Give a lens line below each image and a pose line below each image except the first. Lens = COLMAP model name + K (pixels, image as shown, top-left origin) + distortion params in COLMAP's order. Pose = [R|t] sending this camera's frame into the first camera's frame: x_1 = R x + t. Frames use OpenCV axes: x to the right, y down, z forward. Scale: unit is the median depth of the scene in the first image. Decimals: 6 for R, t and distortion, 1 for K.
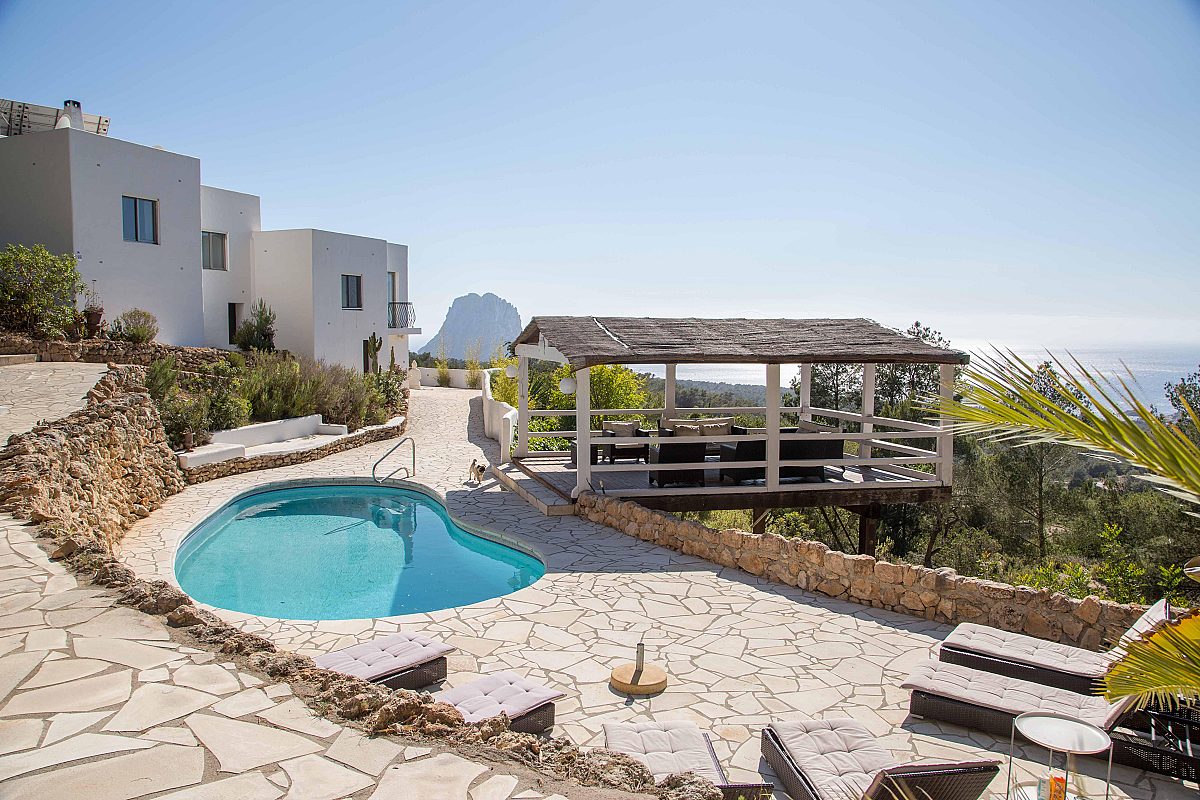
lens RADIAL K [[844.4, 0, 600.0], [0, 844.4, 400.0], [0, 0, 1]] dist [-0.070651, 0.007258]
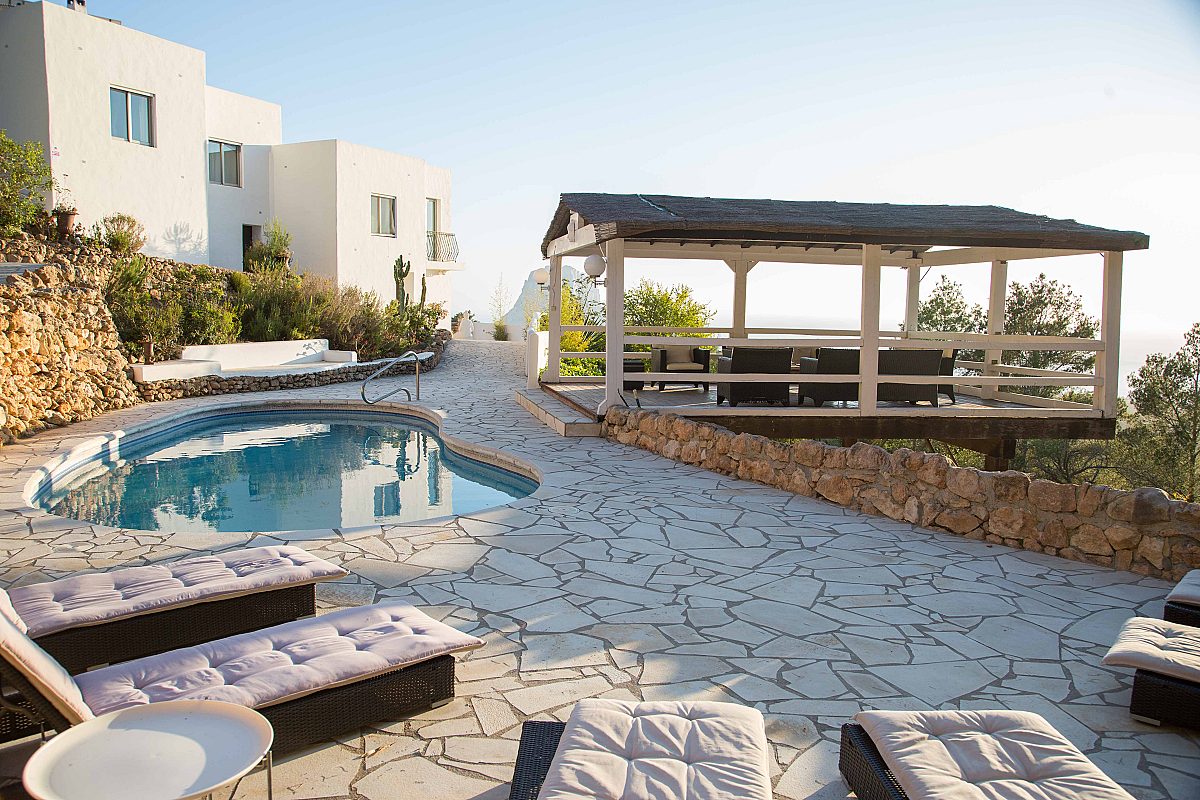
lens RADIAL K [[898.6, 0, 600.0], [0, 898.6, 400.0], [0, 0, 1]] dist [-0.067006, 0.052264]
pose [[0.995894, 0.022426, -0.087708, 0.043159], [-0.020045, 0.999409, 0.027929, 0.088469], [0.088282, -0.026056, 0.995755, 0.216800]]
